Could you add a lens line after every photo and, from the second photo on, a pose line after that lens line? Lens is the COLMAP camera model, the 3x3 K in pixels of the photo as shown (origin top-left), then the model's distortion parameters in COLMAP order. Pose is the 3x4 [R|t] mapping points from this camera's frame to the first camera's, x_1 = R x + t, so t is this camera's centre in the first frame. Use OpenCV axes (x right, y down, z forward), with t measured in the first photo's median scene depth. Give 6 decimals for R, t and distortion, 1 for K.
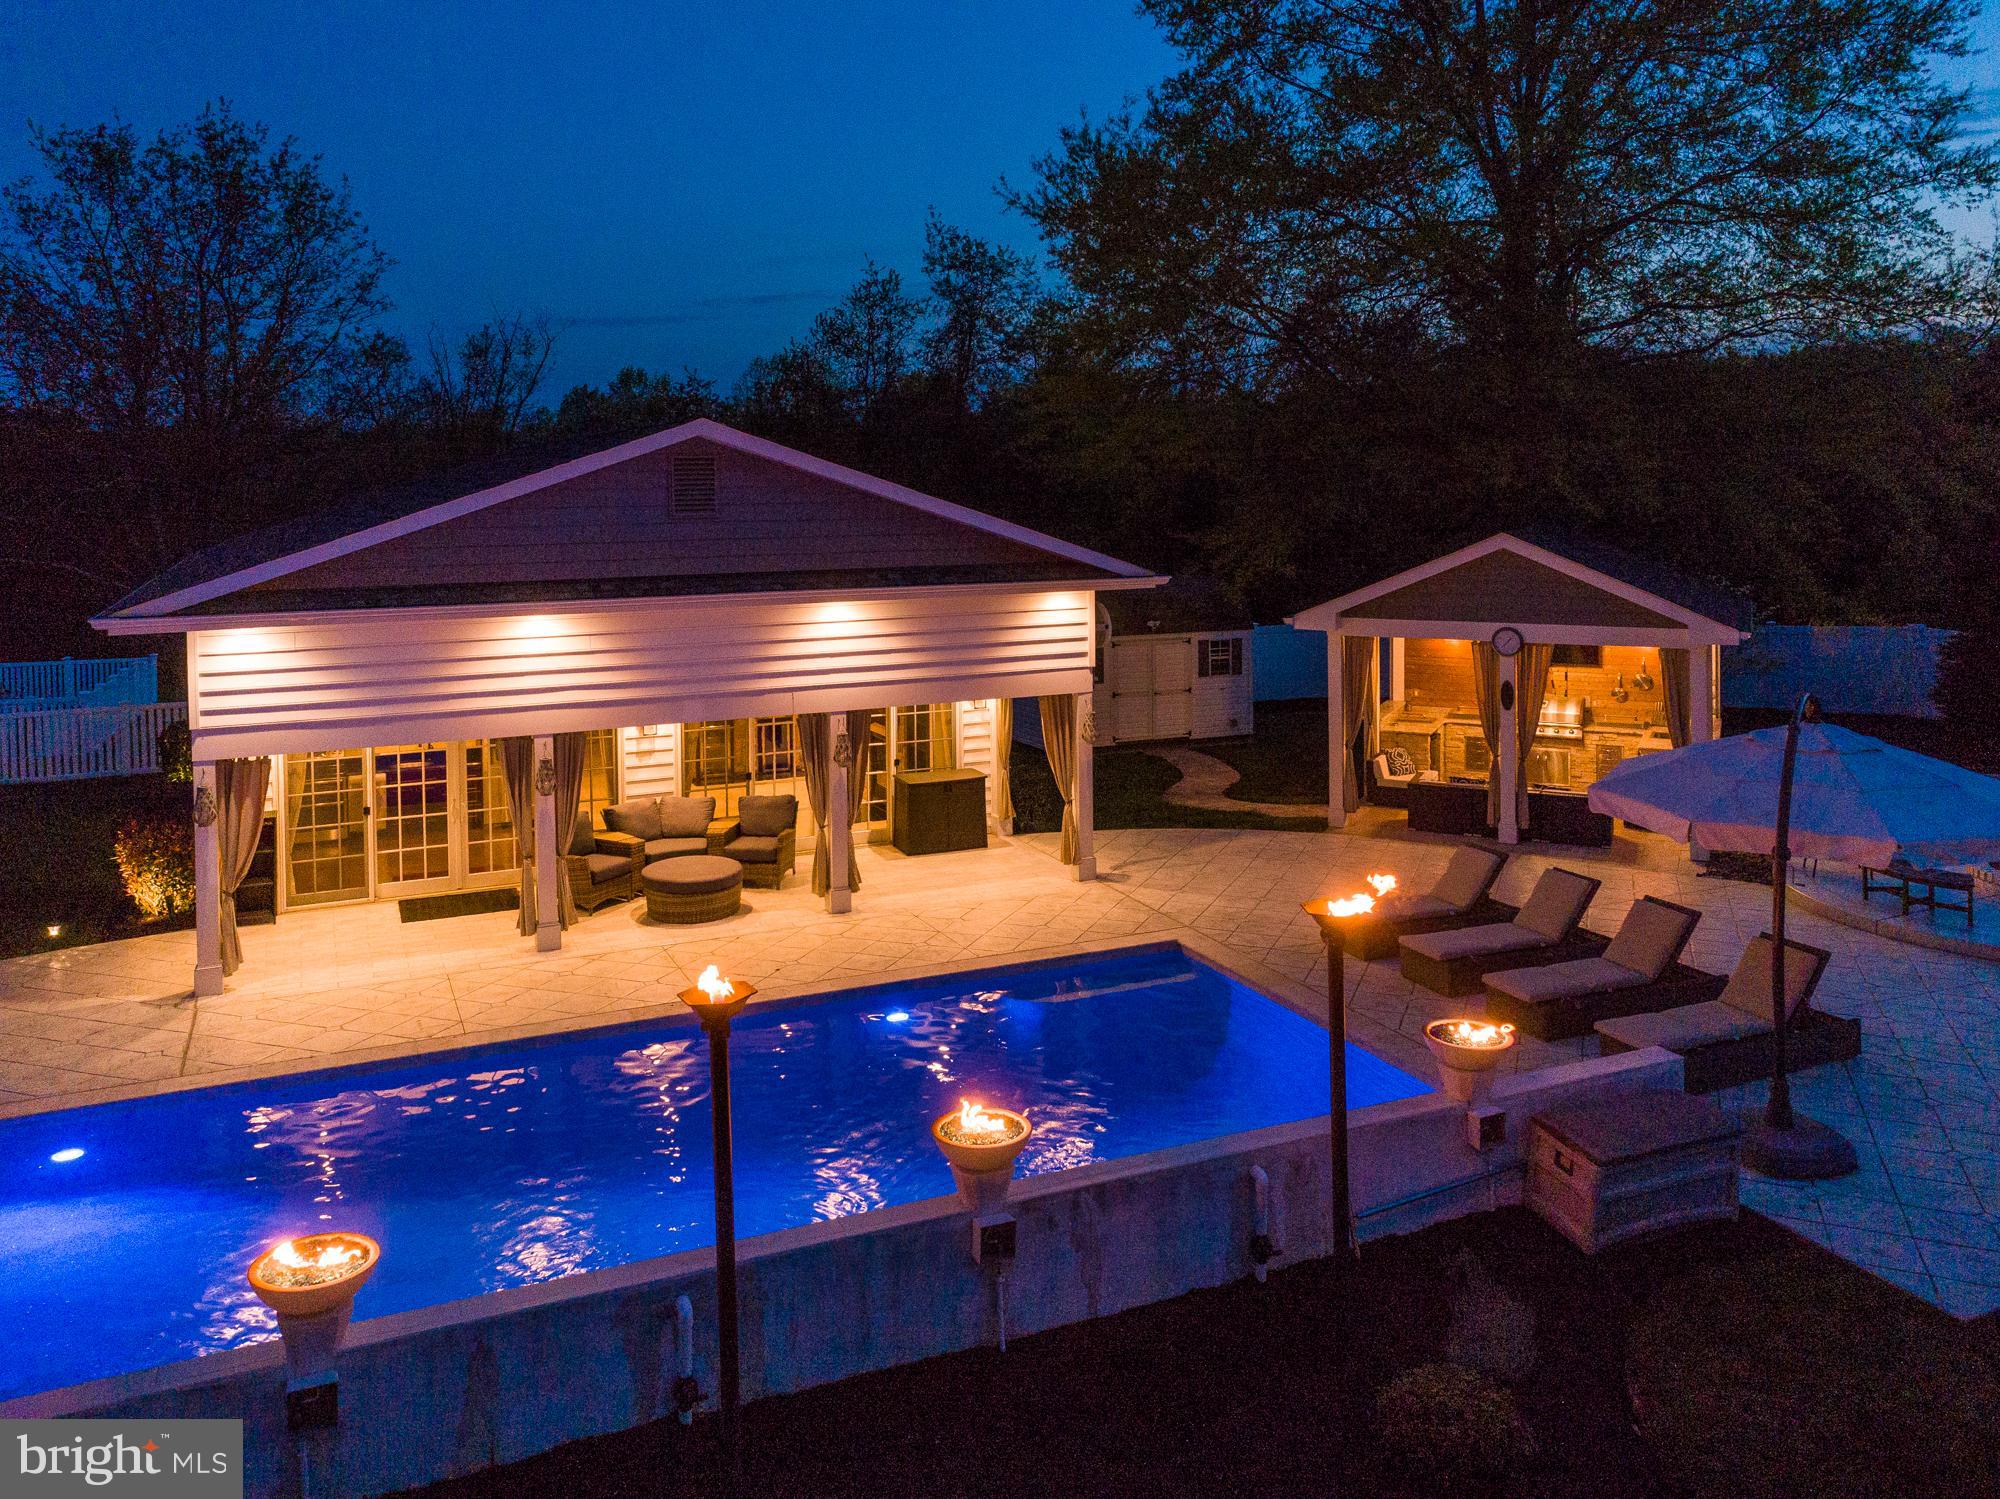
lens RADIAL K [[1553.5, 0, 995.7], [0, 1553.5, 635.3], [0, 0, 1]] dist [0.000938, 0.076215]
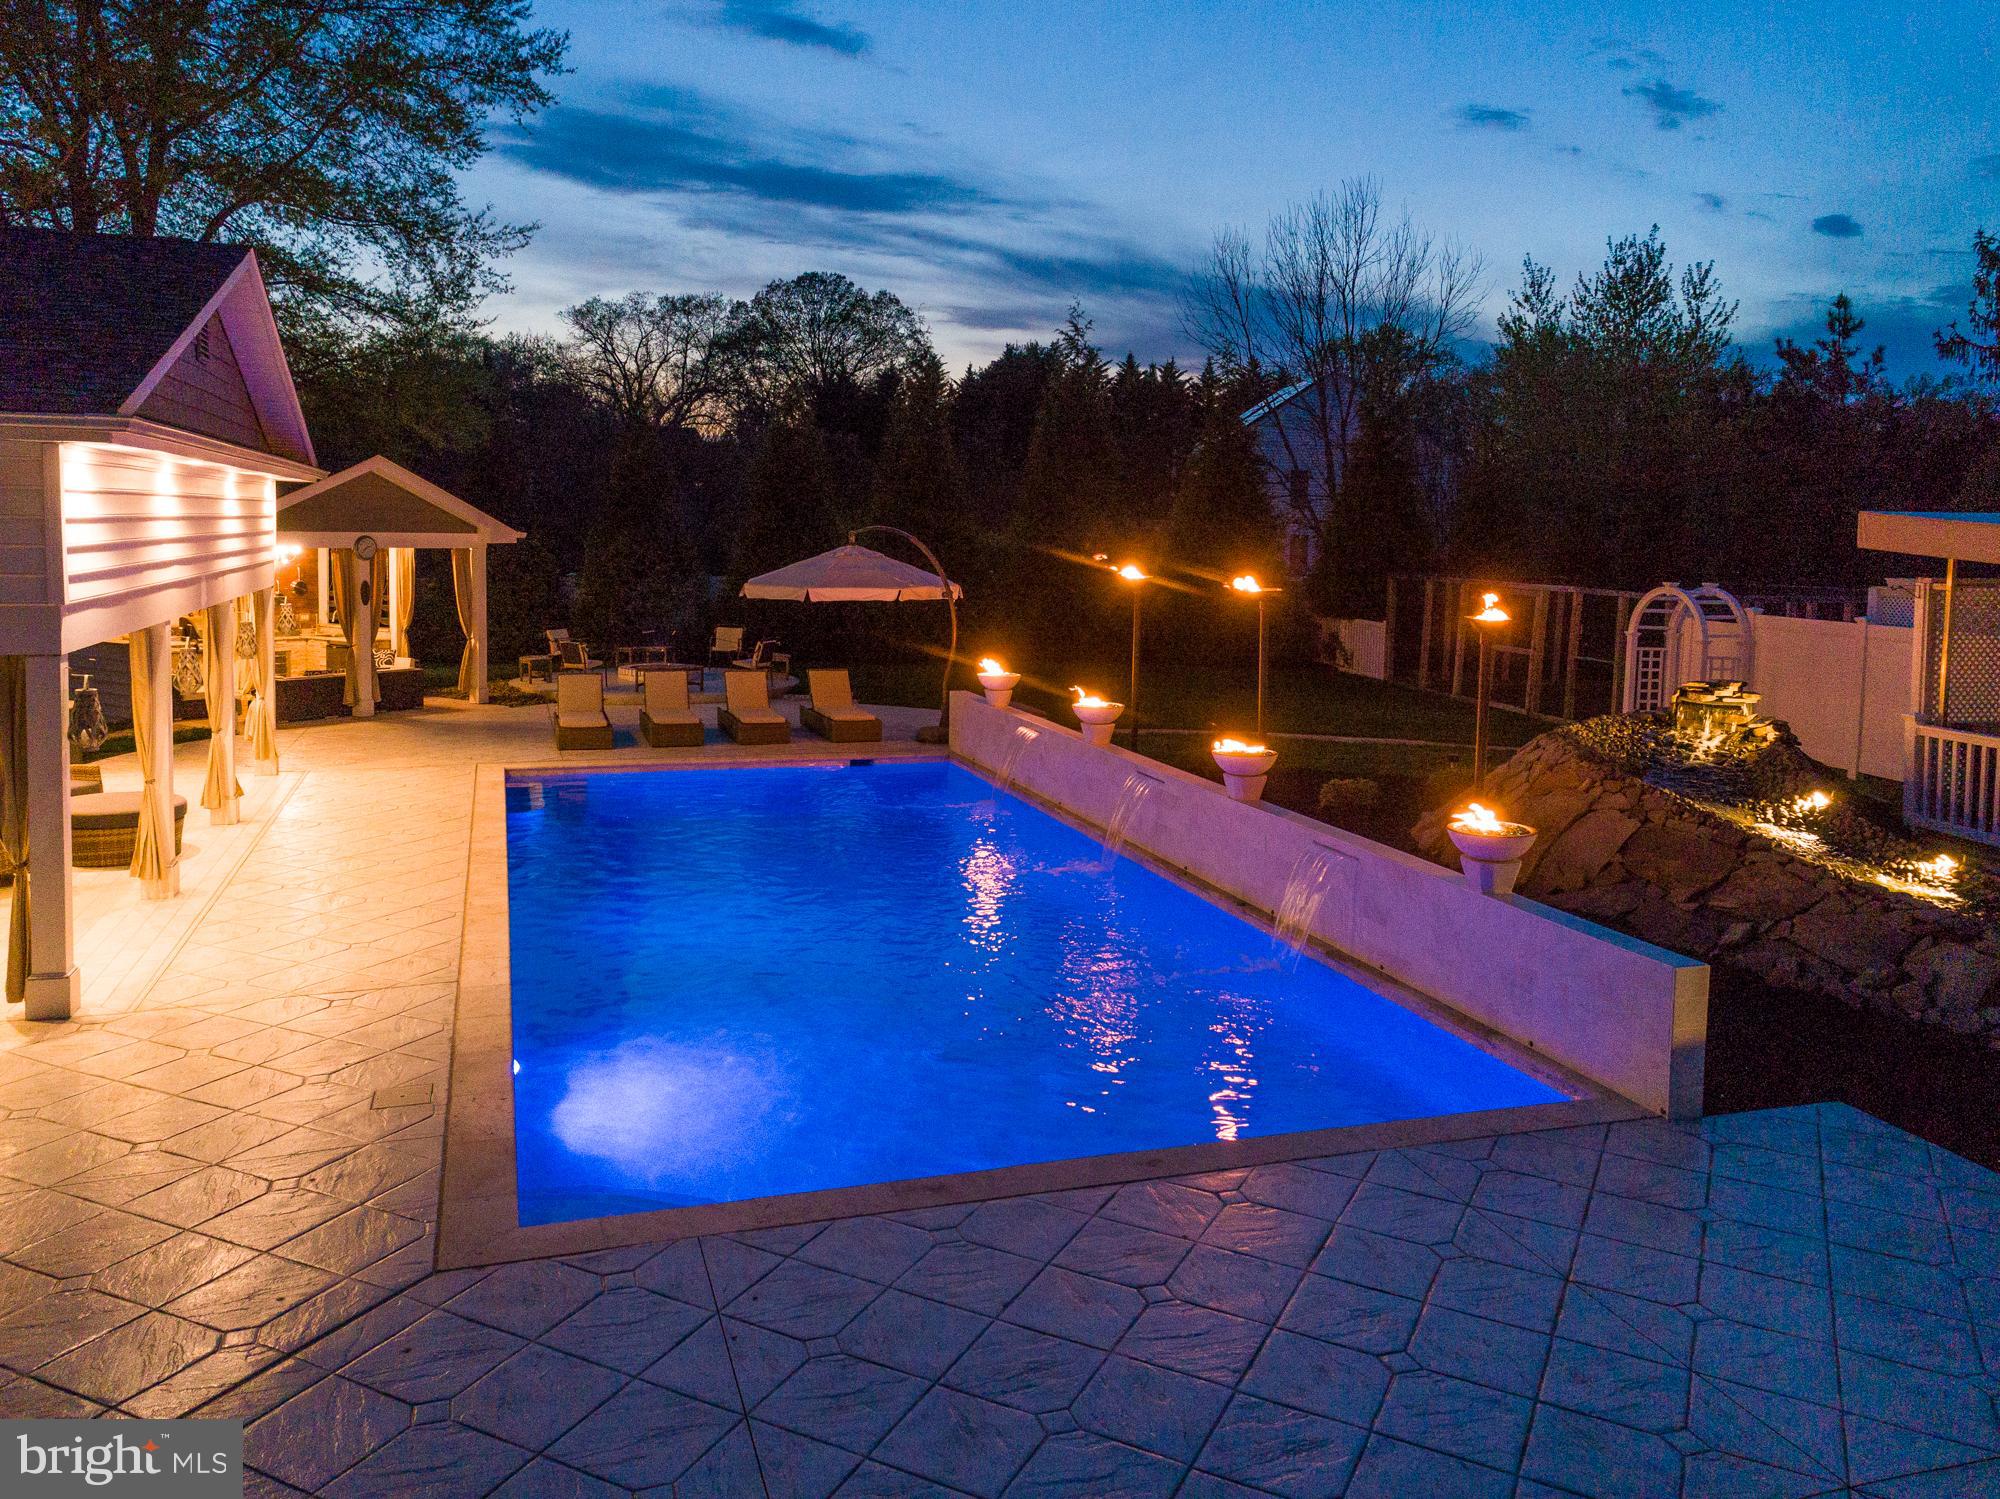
lens RADIAL K [[1553.5, 0, 995.7], [0, 1553.5, 635.3], [0, 0, 1]] dist [0.000938, 0.076215]
pose [[0.110501, -0.054440, 0.992384, -0.929790], [0.073167, 0.996235, 0.046504, 0.058681], [-0.991179, 0.067471, 0.114068, 0.440006]]
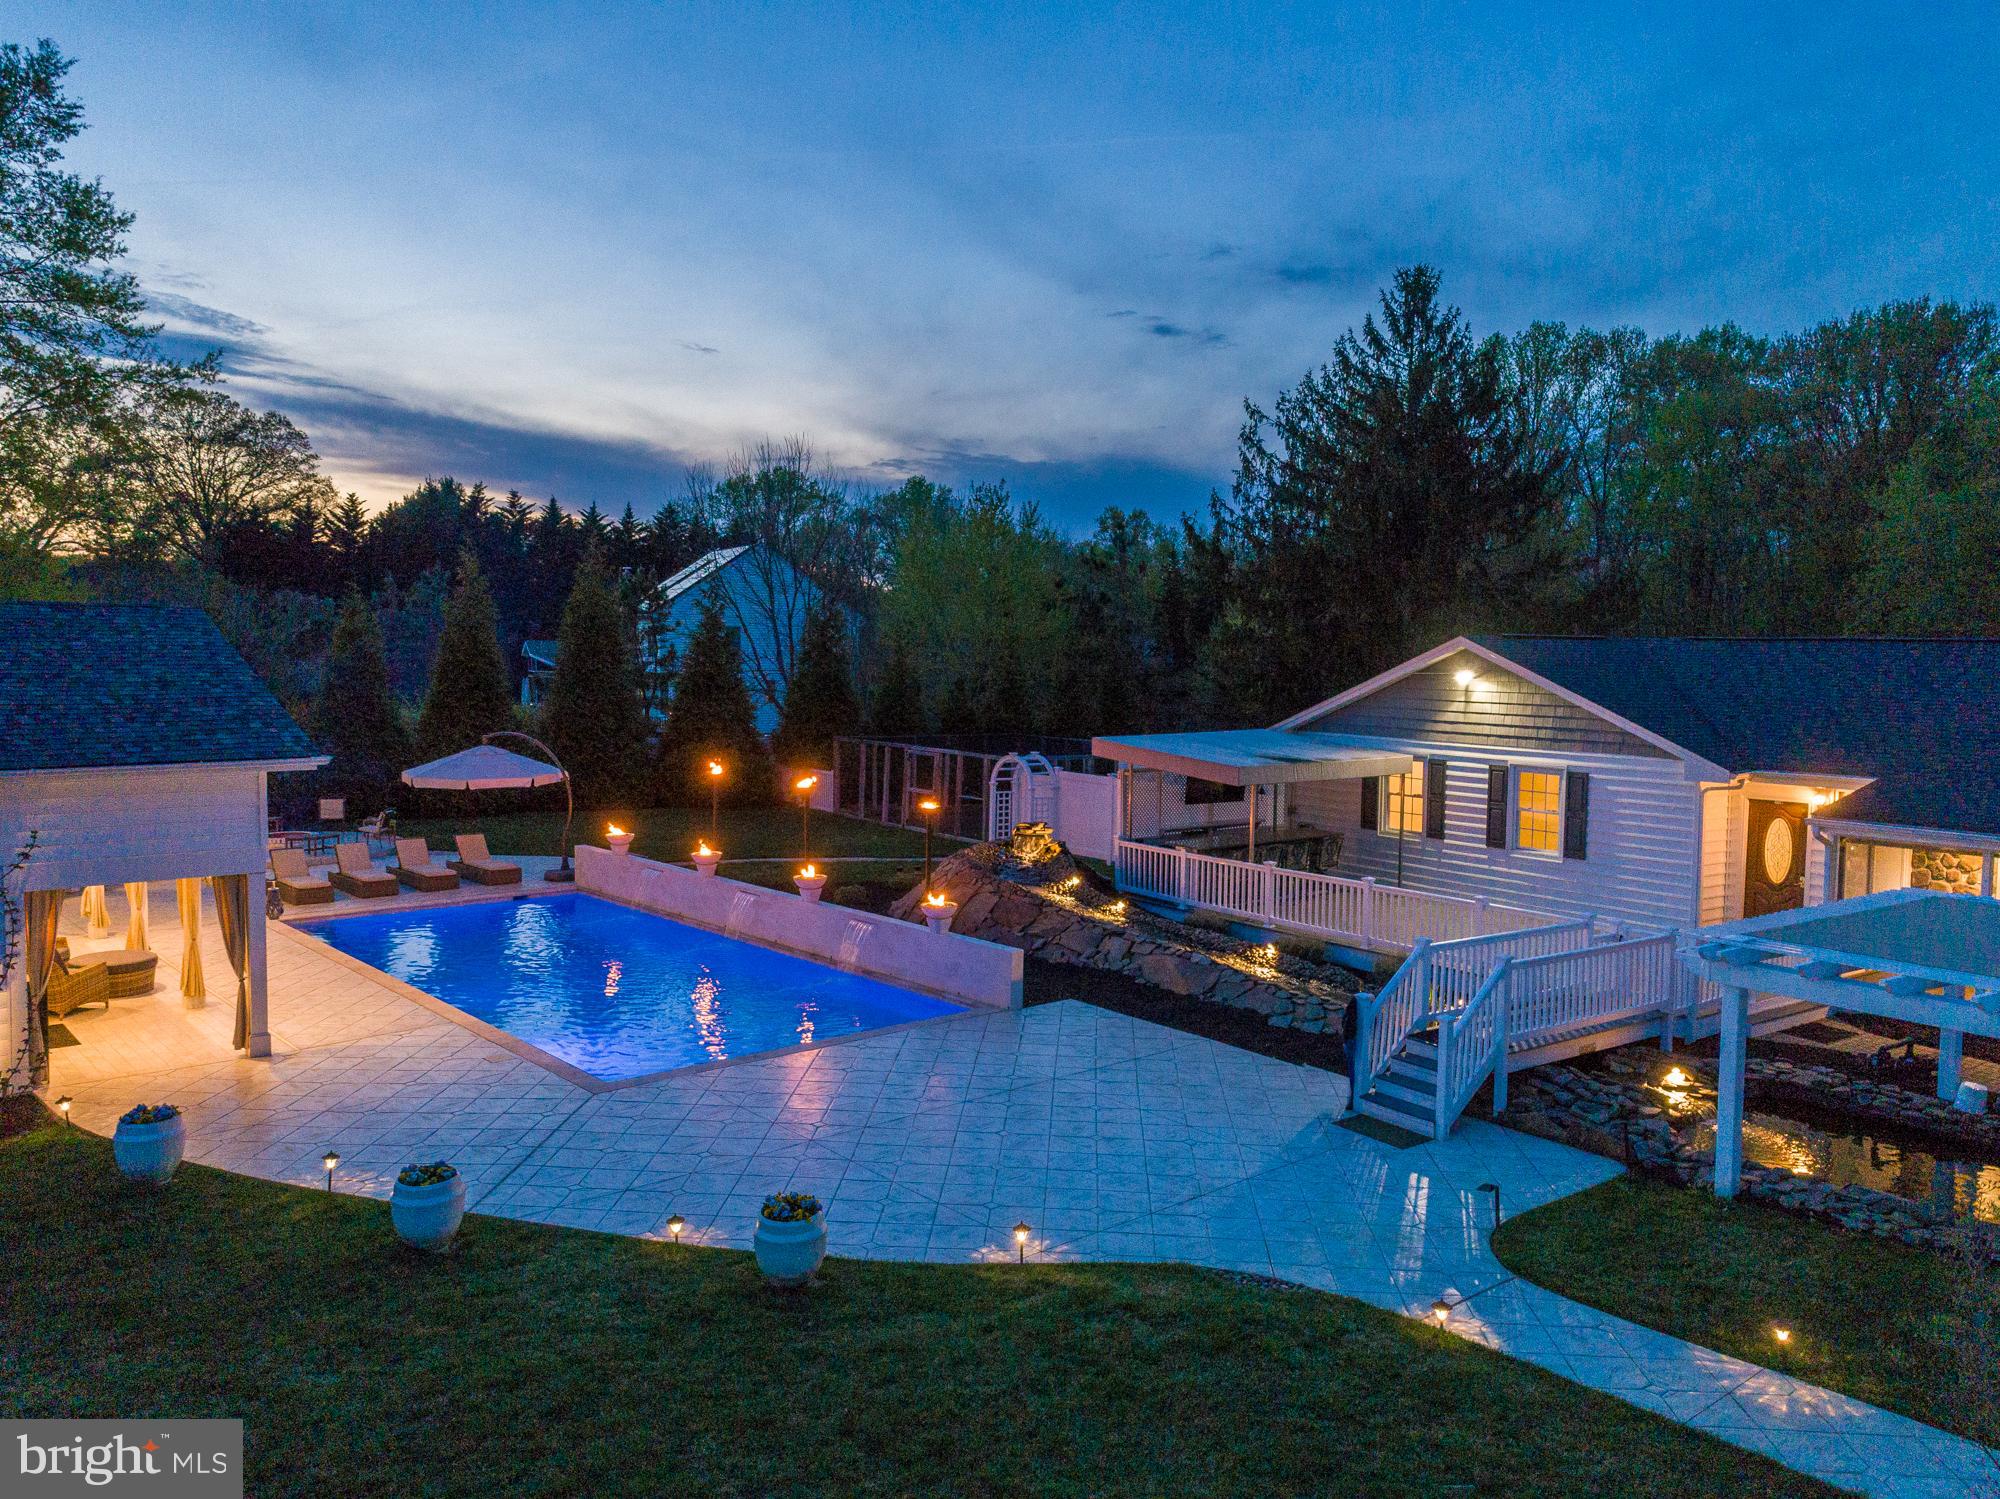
lens RADIAL K [[1553.5, 0, 995.7], [0, 1553.5, 635.3], [0, 0, 1]] dist [0.000938, 0.076215]
pose [[-0.276312, 0.013132, 0.960978, -1.620690], [0.084075, 0.996403, 0.010558, -0.066785], [-0.957383, 0.083712, -0.276423, 0.626733]]
